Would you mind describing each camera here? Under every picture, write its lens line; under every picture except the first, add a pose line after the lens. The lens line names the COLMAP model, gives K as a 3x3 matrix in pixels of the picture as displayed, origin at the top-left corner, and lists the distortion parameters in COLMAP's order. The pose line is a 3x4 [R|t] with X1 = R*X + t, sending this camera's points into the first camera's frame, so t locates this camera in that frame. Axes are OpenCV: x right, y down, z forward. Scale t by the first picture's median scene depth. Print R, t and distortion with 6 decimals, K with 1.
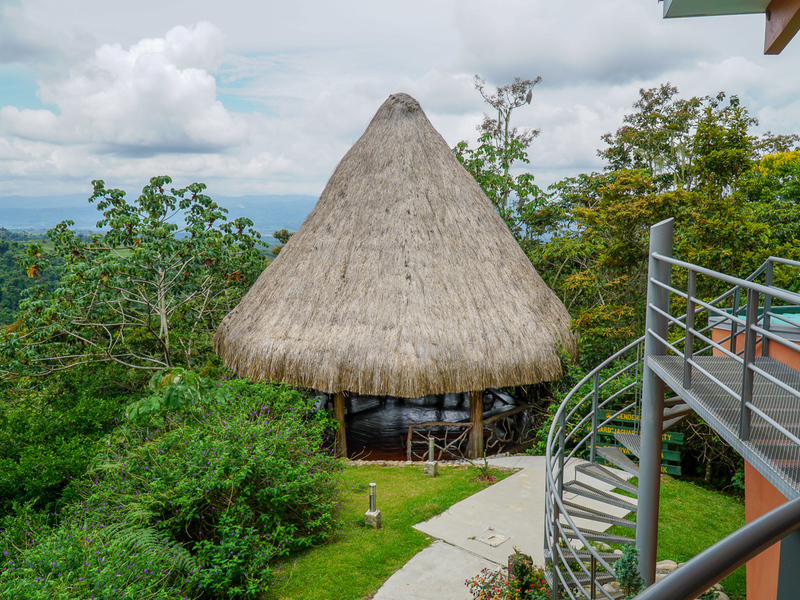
lens RADIAL K [[720.1, 0, 399.9], [0, 720.1, 300.0], [0, 0, 1]] dist [0.003811, -0.008338]
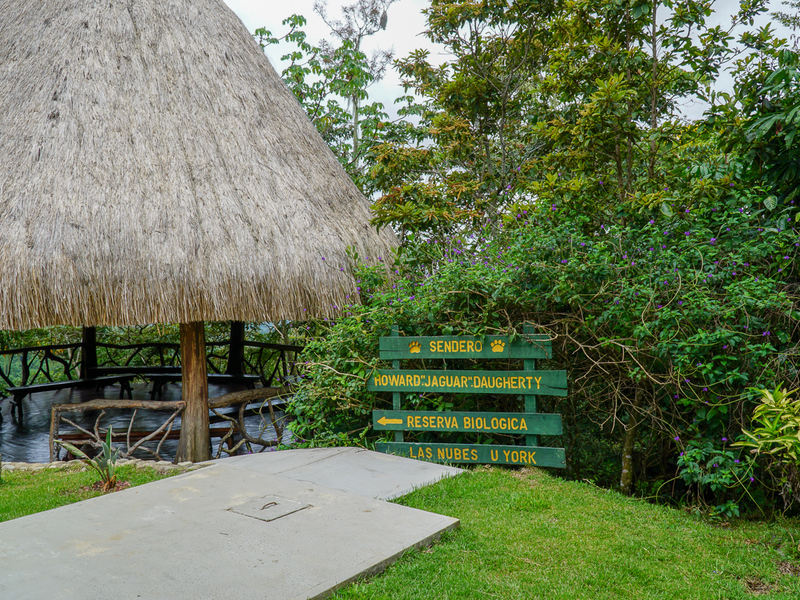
lens RADIAL K [[720.1, 0, 399.7], [0, 720.1, 299.0], [0, 0, 1]] dist [0.003811, -0.008338]
pose [[0.995064, -0.003785, 0.099166, 0.207804], [0.013977, 0.994658, -0.102279, 0.156253], [-0.098249, 0.103160, 0.989801, 0.475609]]
